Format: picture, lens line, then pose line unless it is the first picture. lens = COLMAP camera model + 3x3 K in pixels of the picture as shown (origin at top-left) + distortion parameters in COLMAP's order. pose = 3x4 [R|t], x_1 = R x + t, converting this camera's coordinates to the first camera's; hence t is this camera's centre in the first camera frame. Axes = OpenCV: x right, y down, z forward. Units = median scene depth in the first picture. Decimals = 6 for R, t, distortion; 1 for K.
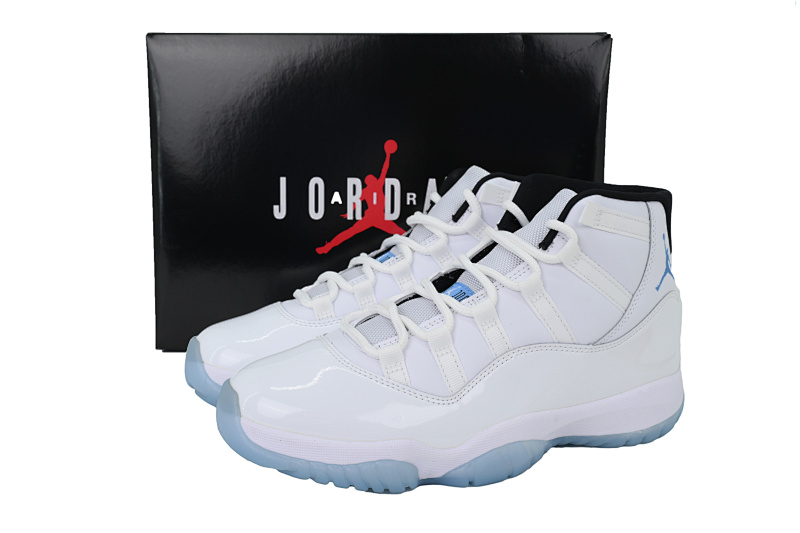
lens RADIAL K [[782.8, 0, 400.0], [0, 782.8, 266.5], [0, 0, 1]] dist [-0.000647, 0.000773]
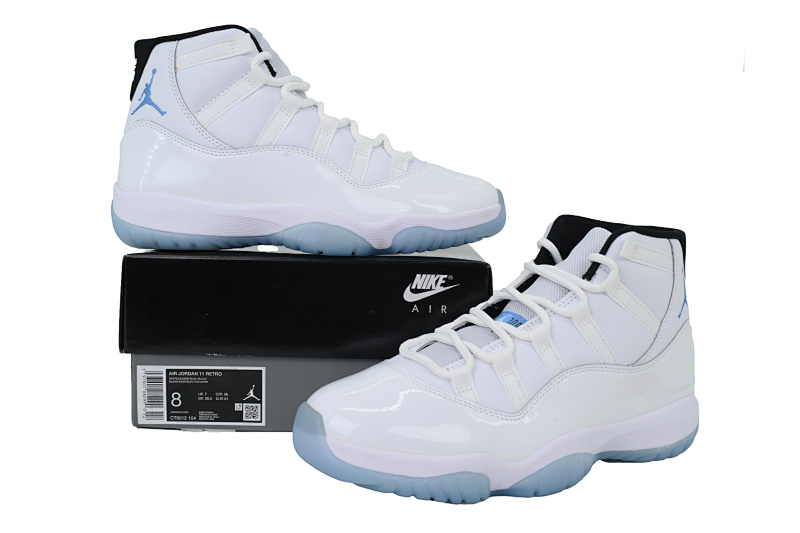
lens RADIAL K [[782.8, 0, 400.0], [0, 782.8, 266.5], [0, 0, 1]] dist [-0.000647, 0.000773]
pose [[0.994444, -0.000317, 0.105262, -0.202718], [0.007842, 0.997440, -0.071081, 0.036660], [-0.104970, 0.071512, 0.991901, -0.078658]]
